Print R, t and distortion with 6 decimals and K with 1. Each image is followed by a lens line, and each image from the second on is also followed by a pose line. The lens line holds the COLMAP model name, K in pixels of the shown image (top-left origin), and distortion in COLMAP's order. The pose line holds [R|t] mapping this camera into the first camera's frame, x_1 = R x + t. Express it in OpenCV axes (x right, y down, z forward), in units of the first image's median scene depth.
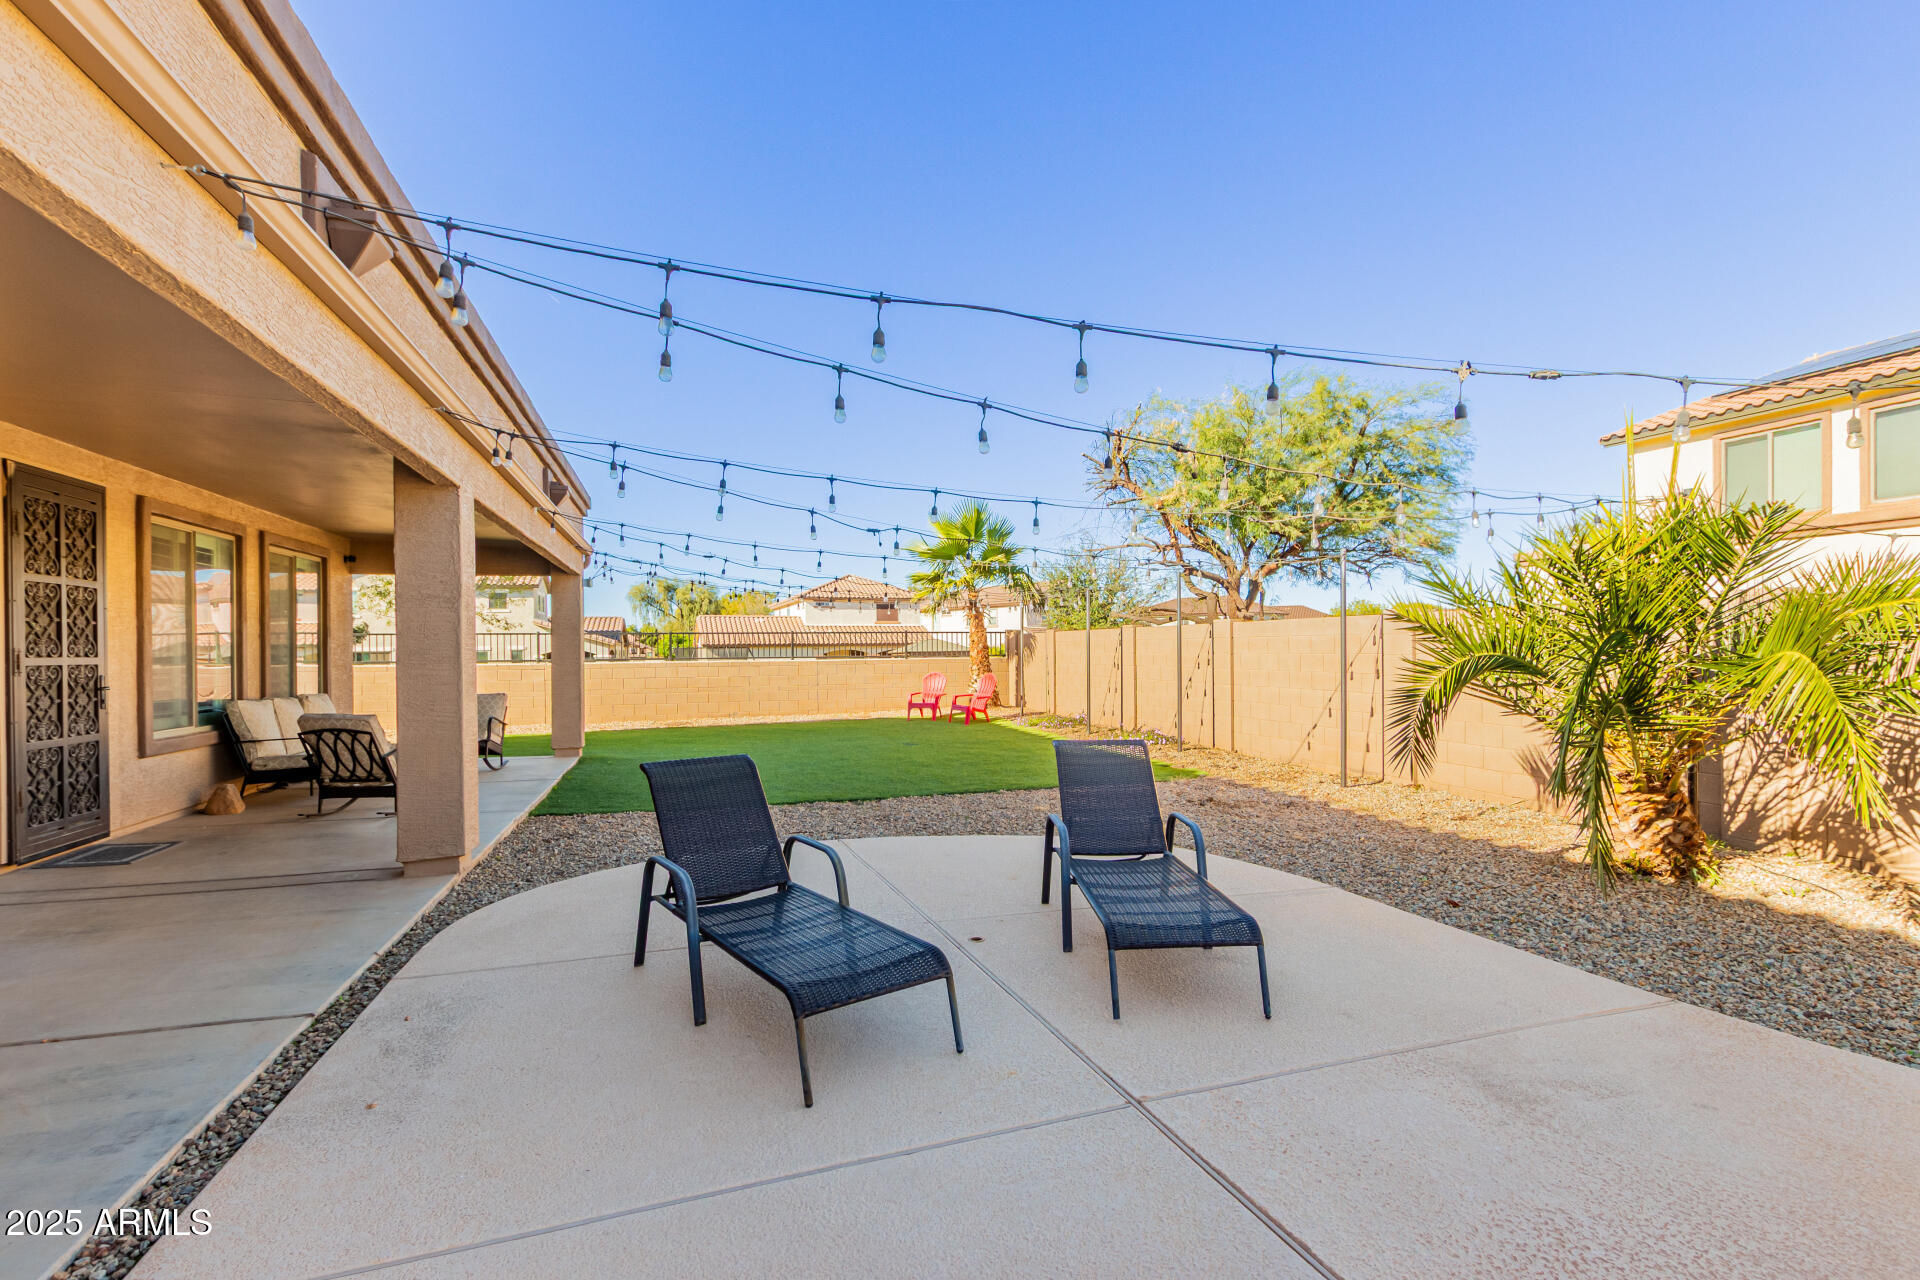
lens RADIAL K [[875.3, 0, 962.9], [0, 875.3, 653.3], [0, 0, 1]] dist [0.000236, -0.001642]
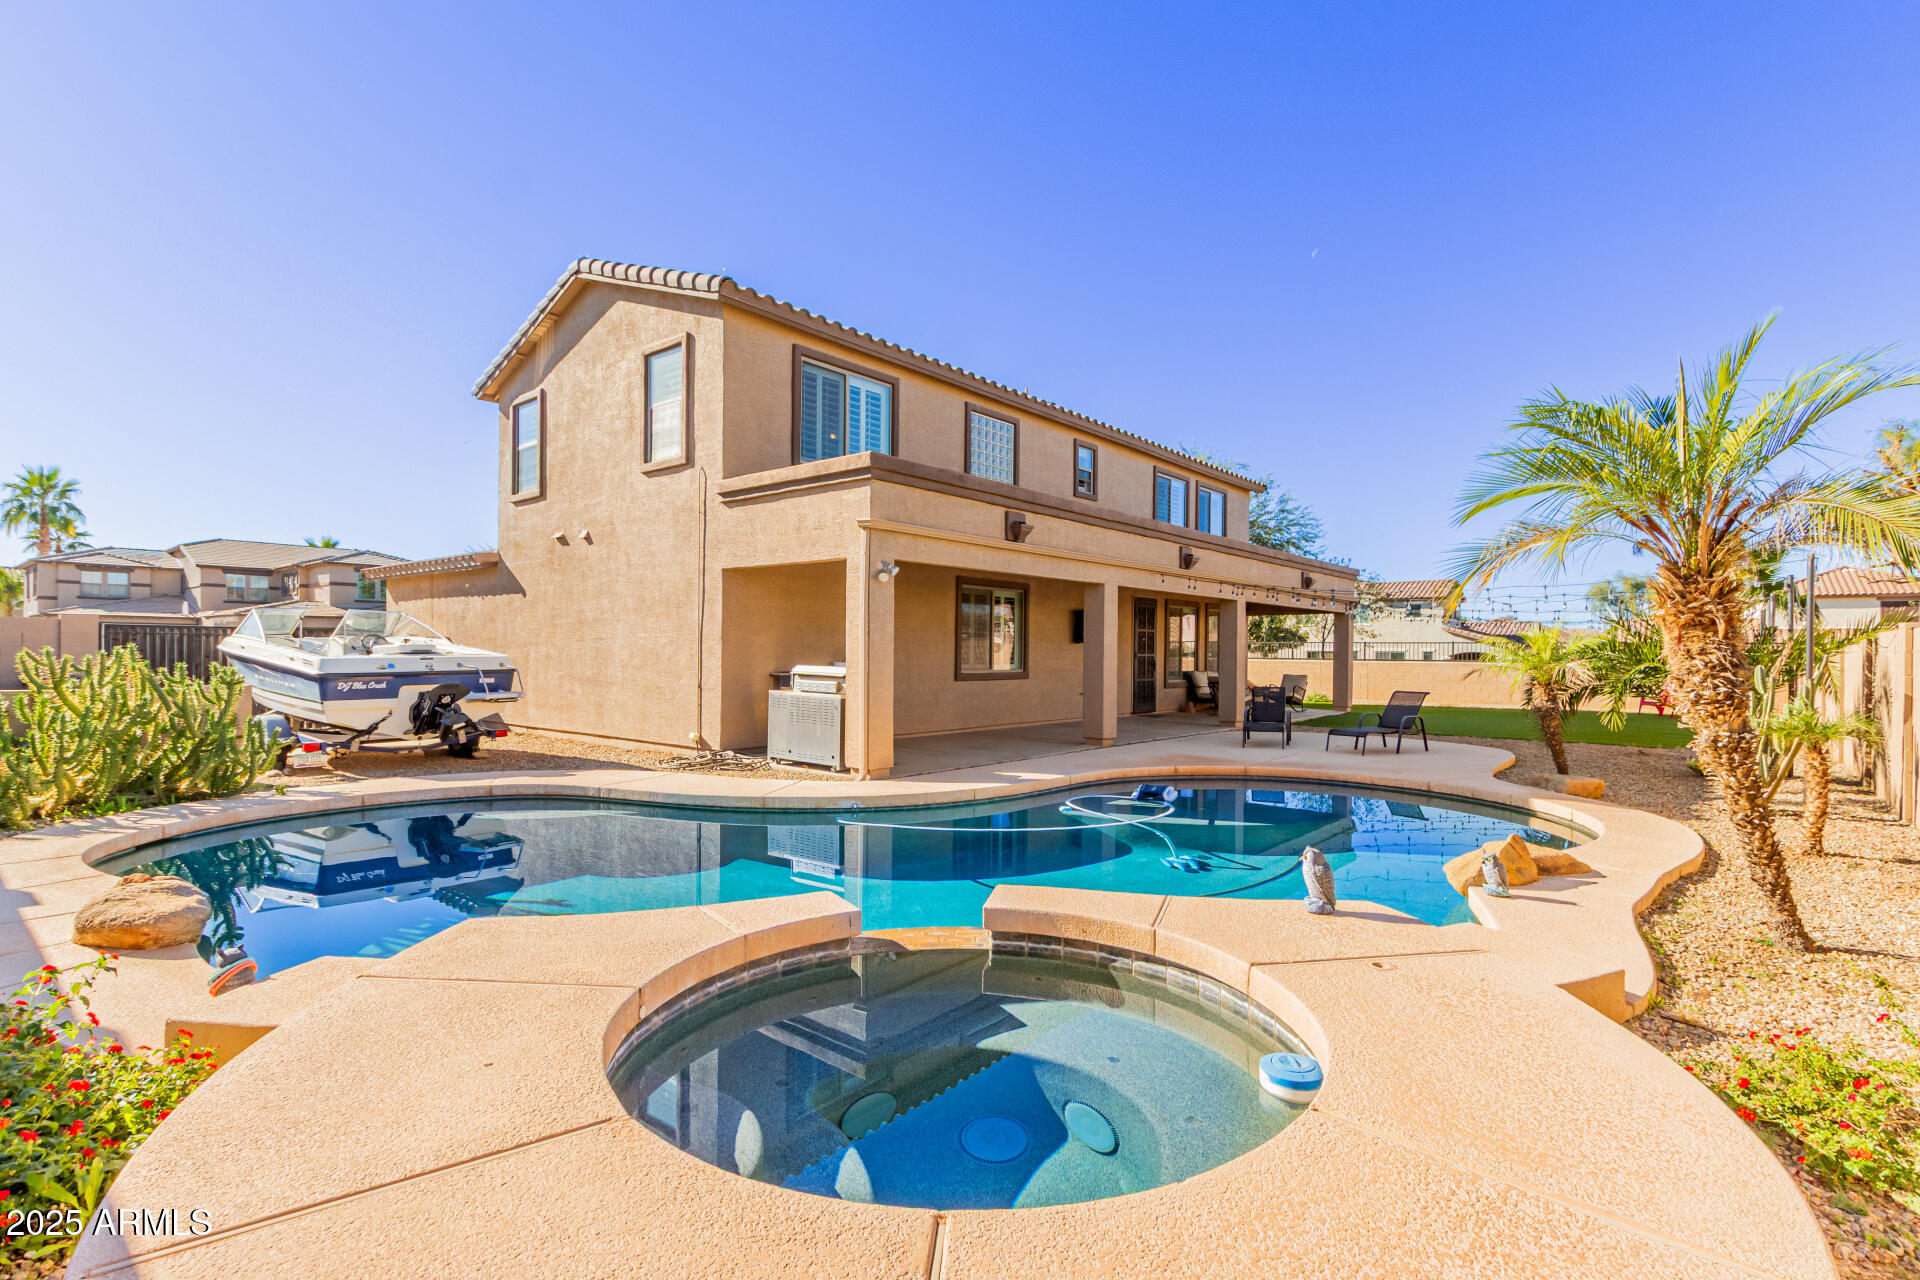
lens RADIAL K [[875.3, 0, 962.9], [0, 875.3, 653.3], [0, 0, 1]] dist [0.000236, -0.001642]
pose [[0.543894, 0.017005, -0.838982, 0.481427], [-0.015559, 0.999827, 0.010178, -0.006421], [0.839010, 0.007518, 0.544065, -0.485366]]
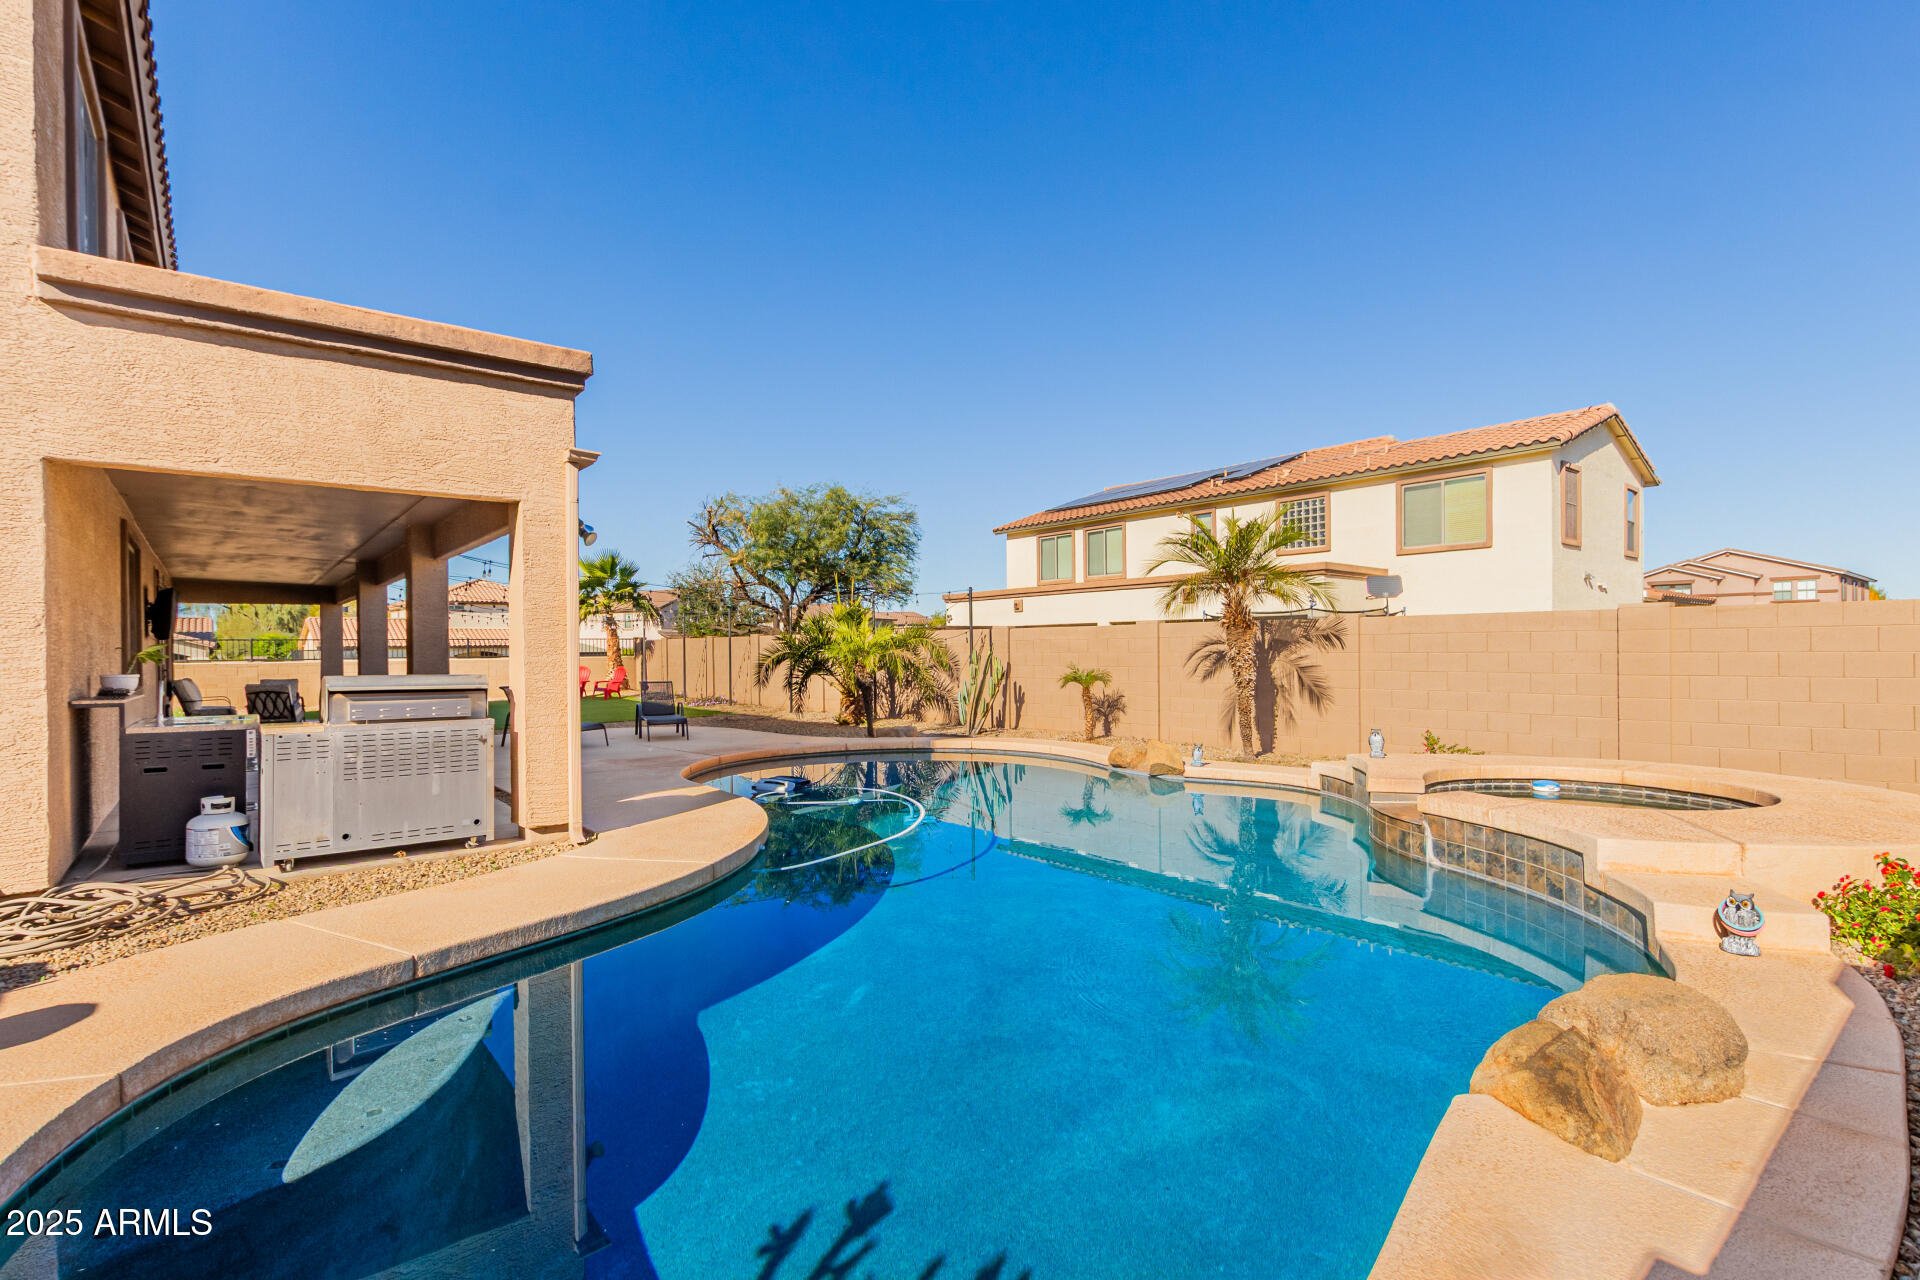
lens RADIAL K [[895.7, 0, 962.3], [0, 895.7, 657.1], [0, 0, 1]] dist [0.000068, -0.000390]
pose [[0.925061, -0.004322, 0.379795, -0.012193], [0.003038, 0.999987, 0.003980, 0.002445], [-0.379807, -0.002528, 0.925062, -0.651971]]
